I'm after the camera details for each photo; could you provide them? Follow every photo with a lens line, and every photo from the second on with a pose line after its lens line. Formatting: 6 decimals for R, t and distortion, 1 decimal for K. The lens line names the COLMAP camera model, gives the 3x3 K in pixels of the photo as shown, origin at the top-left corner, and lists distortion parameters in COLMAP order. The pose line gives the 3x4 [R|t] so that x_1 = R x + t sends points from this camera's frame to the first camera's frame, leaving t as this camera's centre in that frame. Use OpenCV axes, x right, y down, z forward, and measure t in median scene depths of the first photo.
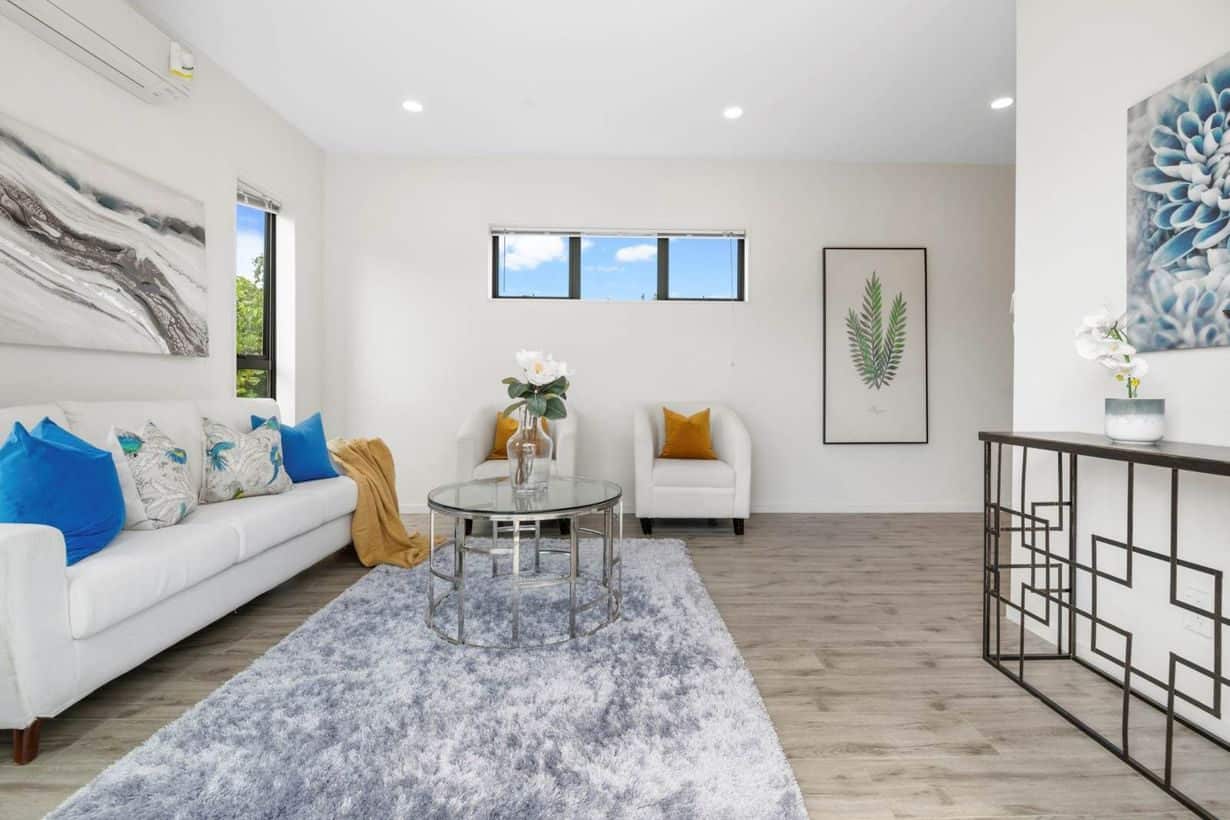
lens RADIAL K [[553.9, 0, 614.7], [0, 553.9, 393.0], [0, 0, 1]] dist [-0.001423, -0.003887]
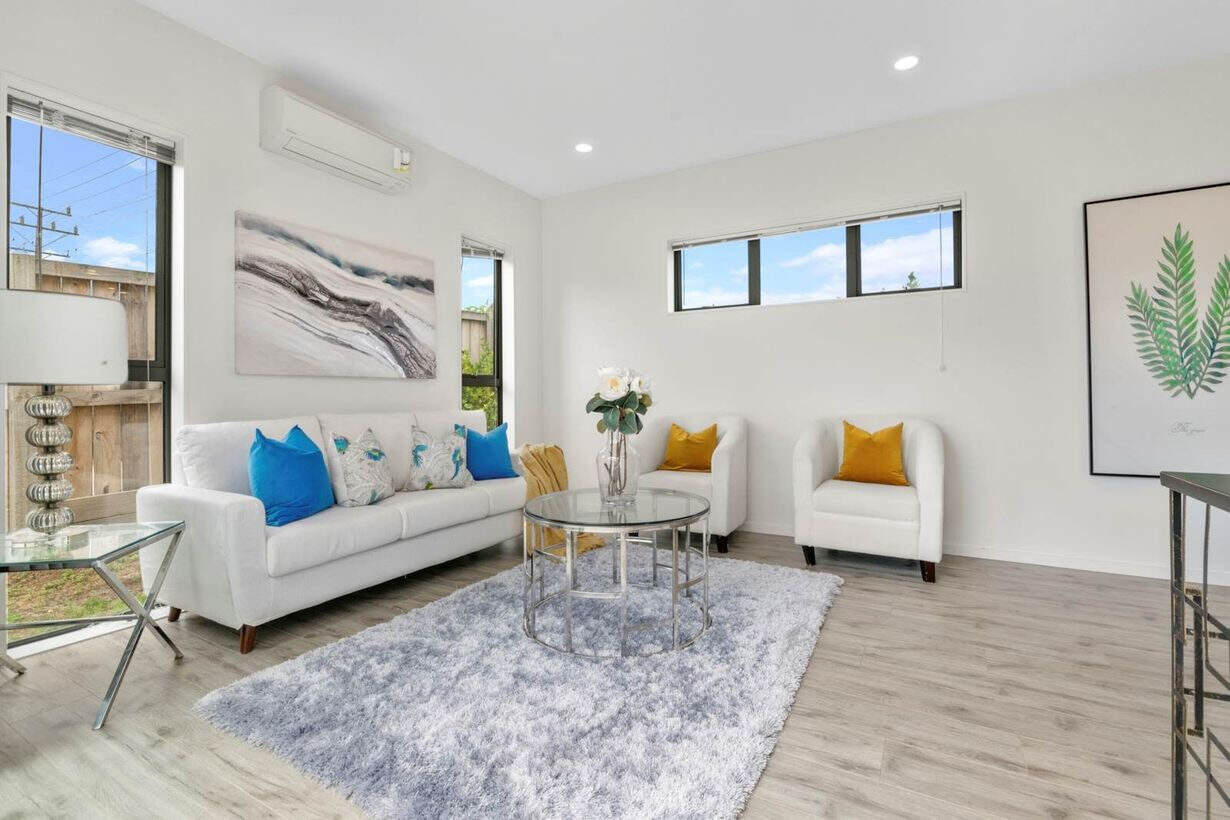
lens RADIAL K [[553.9, 0, 614.7], [0, 553.9, 393.0], [0, 0, 1]] dist [-0.001423, -0.003887]
pose [[0.860787, -0.012842, -0.508804, 0.341326], [0.005950, 0.999867, -0.015170, -0.010615], [0.508931, 0.010031, 0.860749, 0.108820]]
